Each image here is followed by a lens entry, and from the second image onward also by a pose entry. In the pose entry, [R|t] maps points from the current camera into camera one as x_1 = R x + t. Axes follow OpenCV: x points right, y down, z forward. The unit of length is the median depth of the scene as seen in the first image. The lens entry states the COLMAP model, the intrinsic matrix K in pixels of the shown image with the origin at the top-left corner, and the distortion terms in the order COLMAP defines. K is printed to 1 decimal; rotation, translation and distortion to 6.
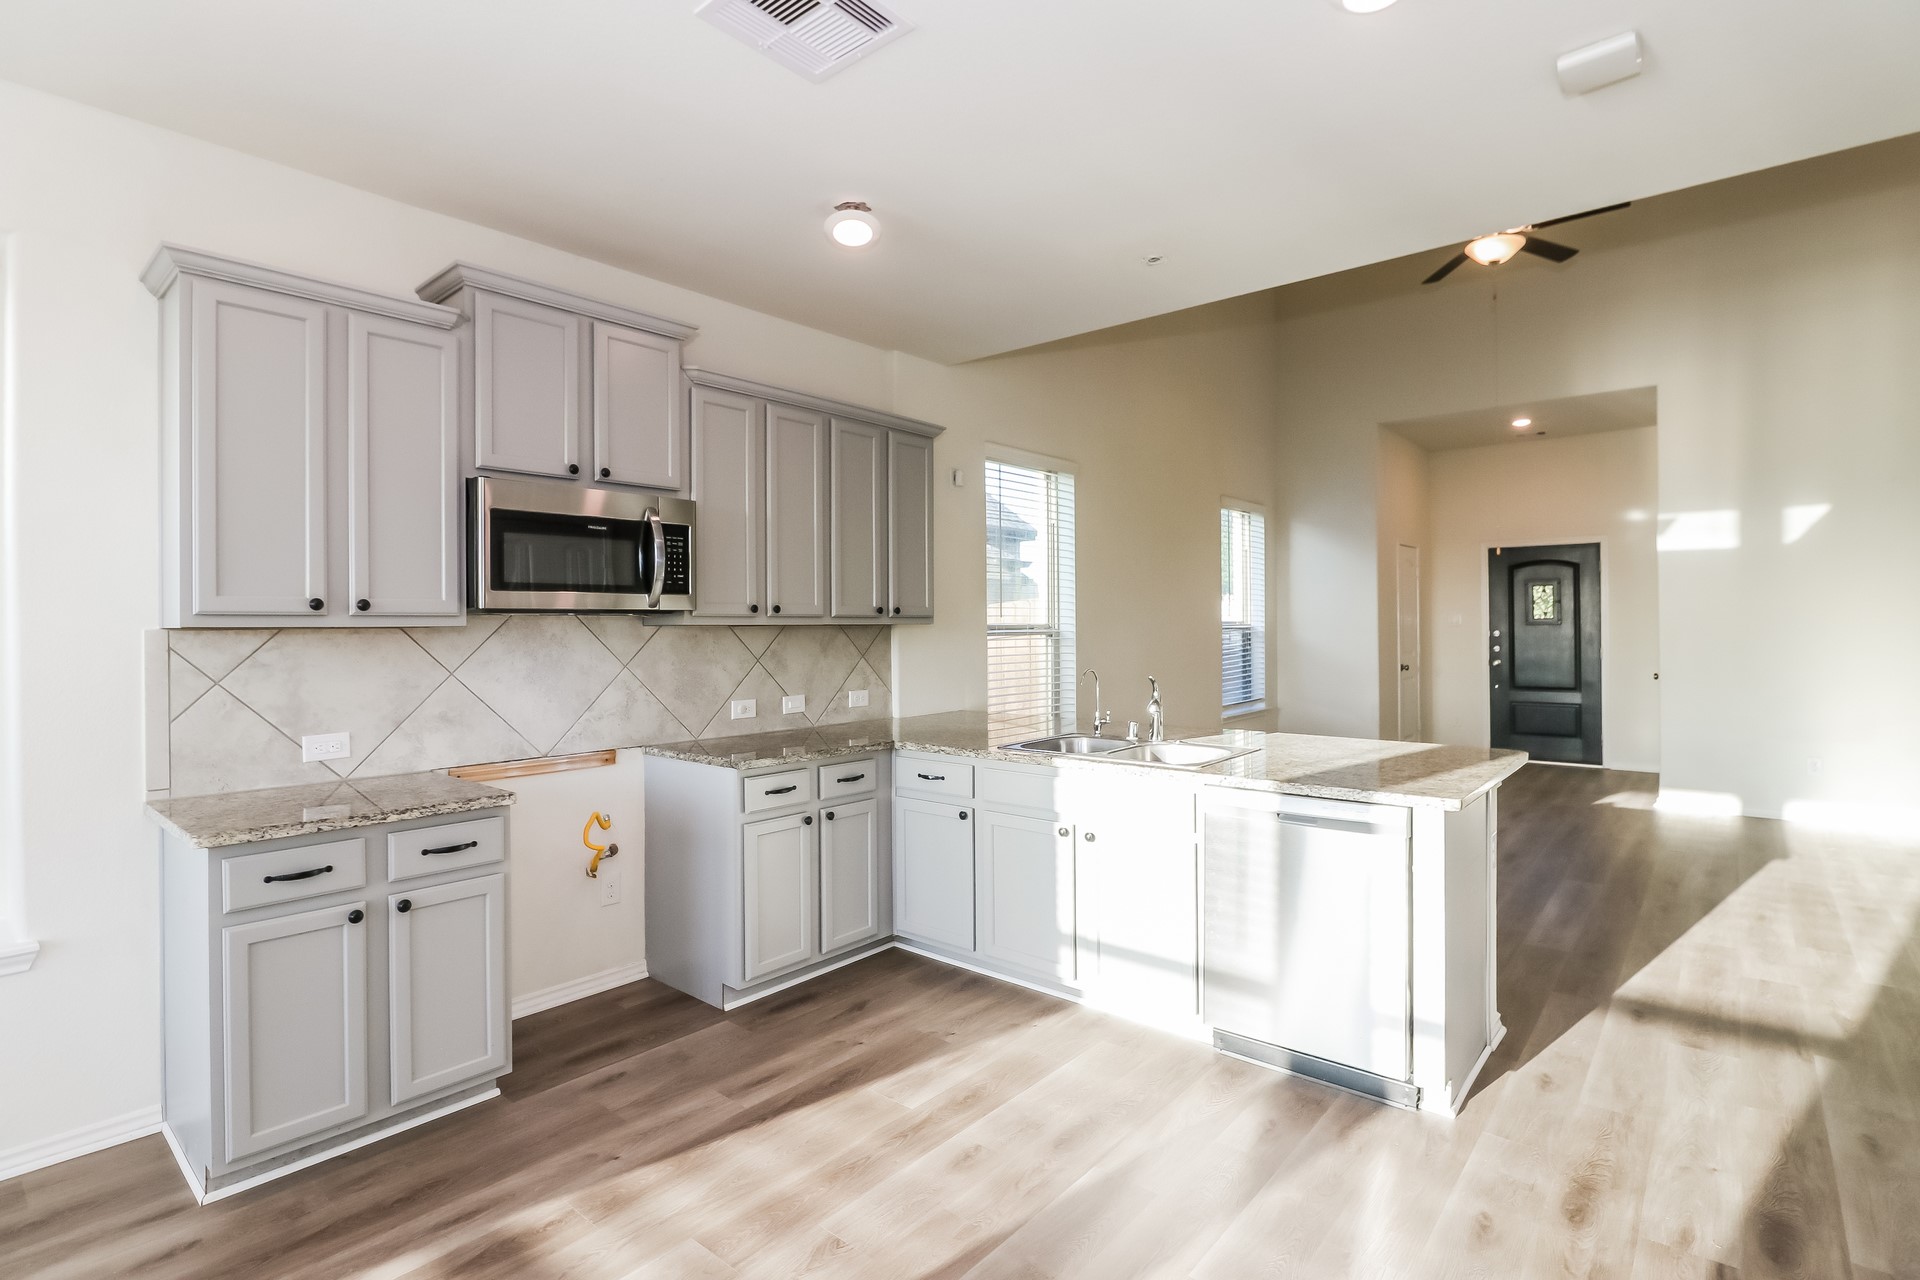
lens RADIAL K [[924.8, 0, 923.1], [0, 924.8, 625.8], [0, 0, 1]] dist [-0.017008, -0.000941]
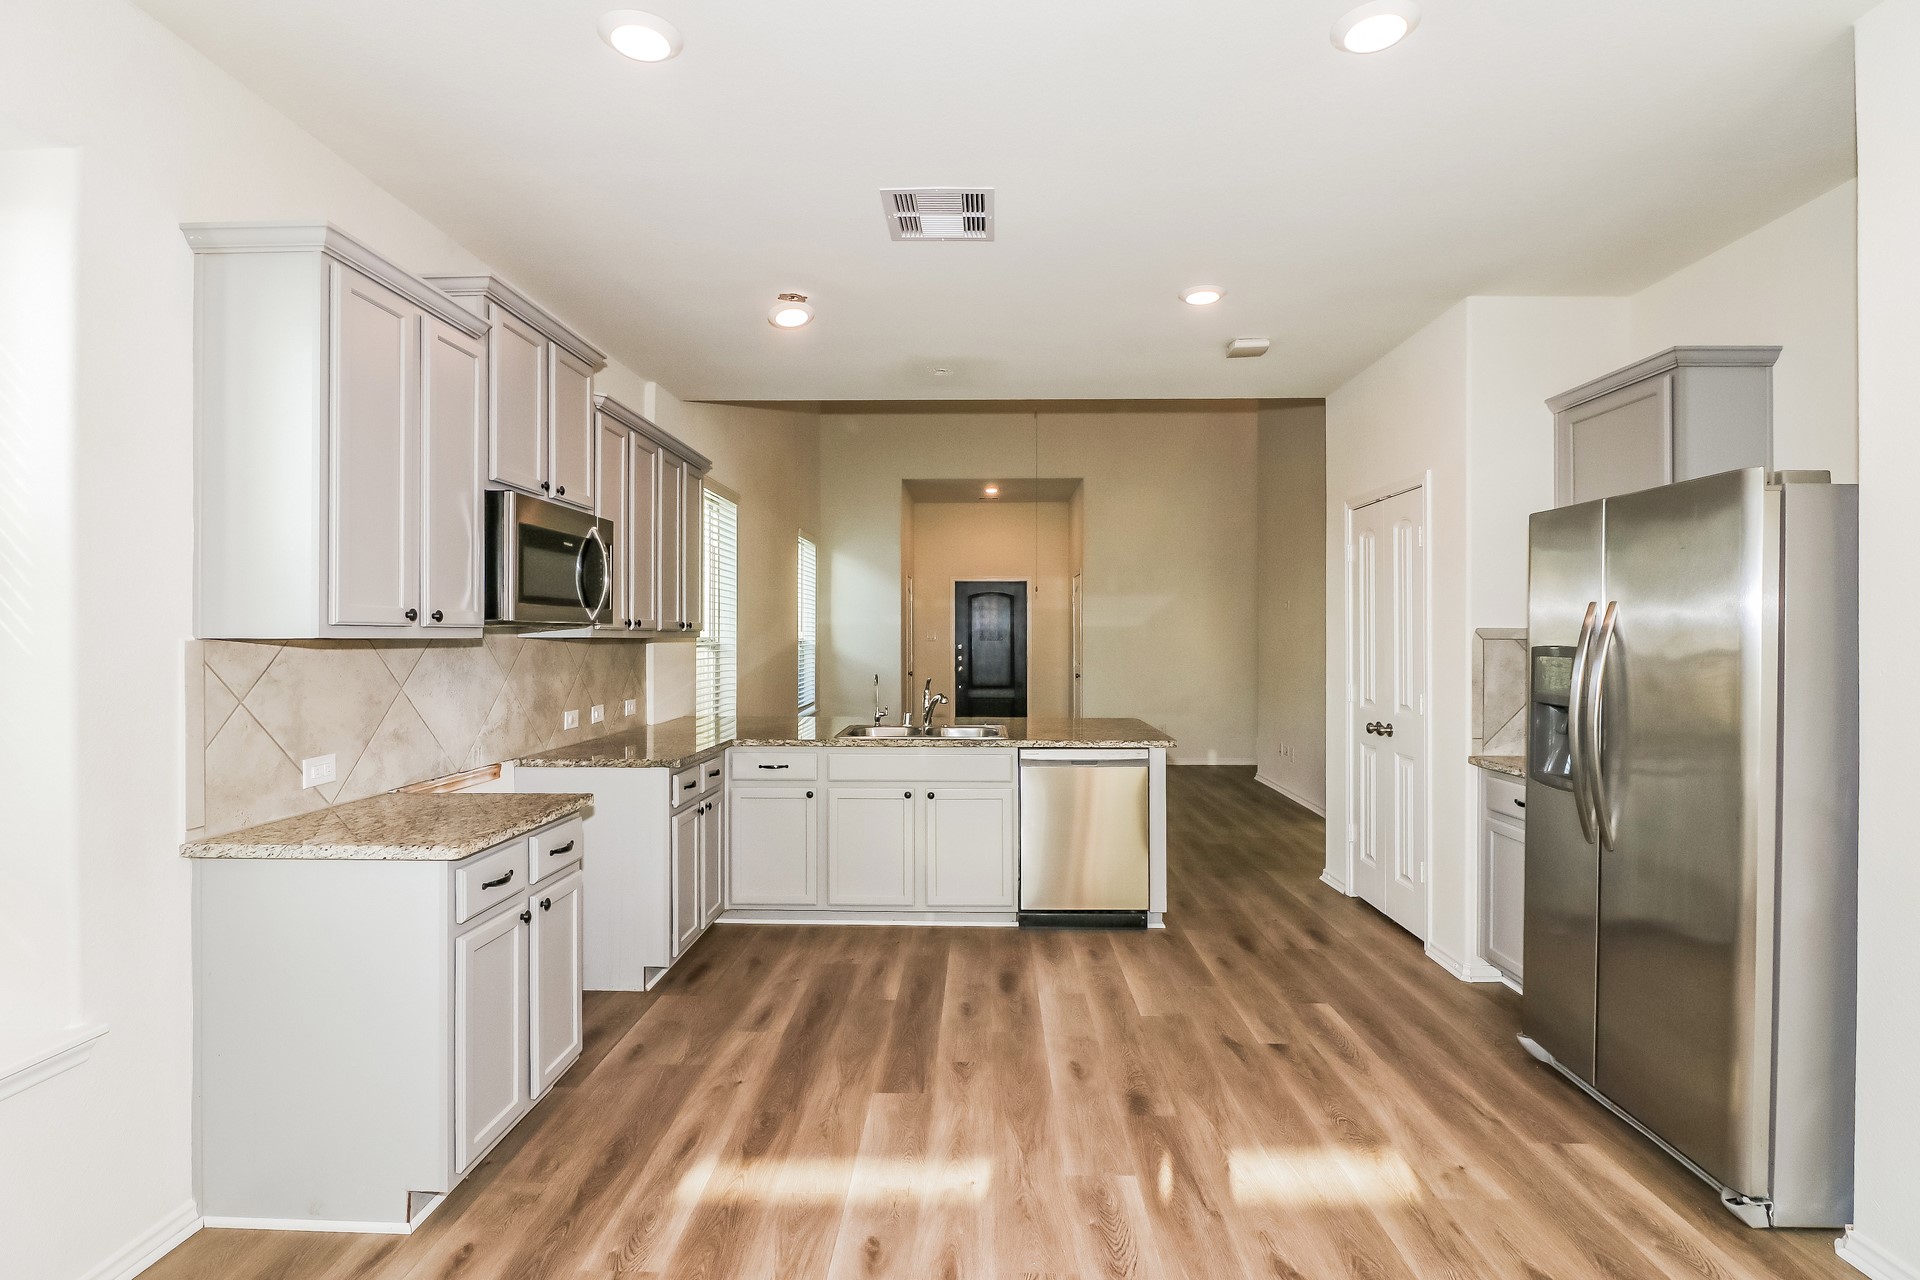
lens RADIAL K [[970.5, 0, 928.0], [0, 970.5, 633.4], [0, 0, 1]] dist [-0.006869, -0.000913]
pose [[0.777389, 0.009518, 0.628949, -0.672584], [-0.006401, 0.999953, -0.007221, -0.000047], [-0.628988, 0.001587, 0.777413, -0.100976]]
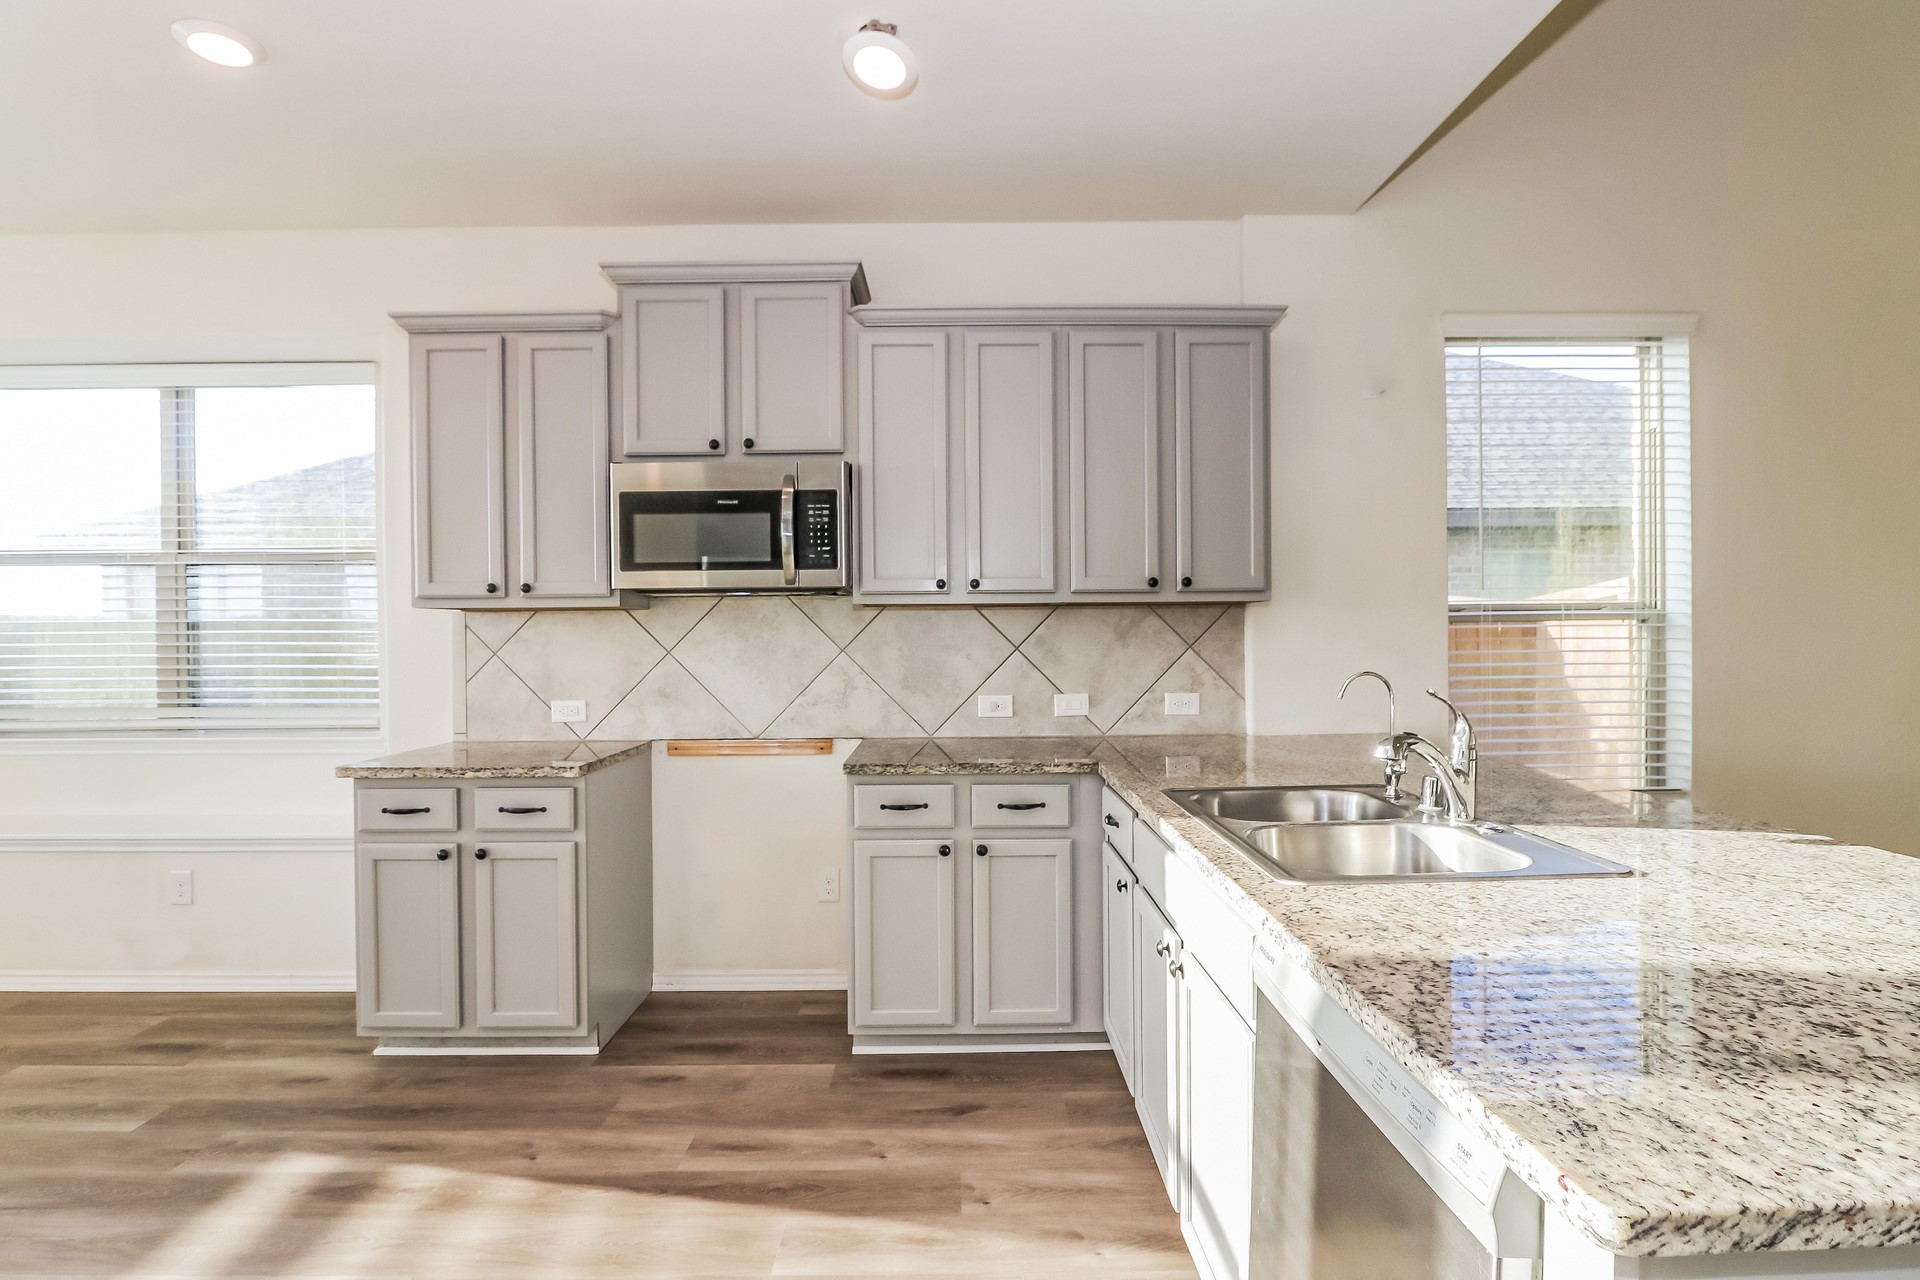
lens RADIAL K [[924.8, 0, 947.9], [0, 924.8, 632.2], [0, 0, 1]] dist [-0.017008, -0.000941]
pose [[0.670704, 0.016593, -0.741539, 0.470546], [0.003524, 0.999667, 0.025556, 0.002582], [0.741717, -0.019754, 0.670422, 0.489087]]
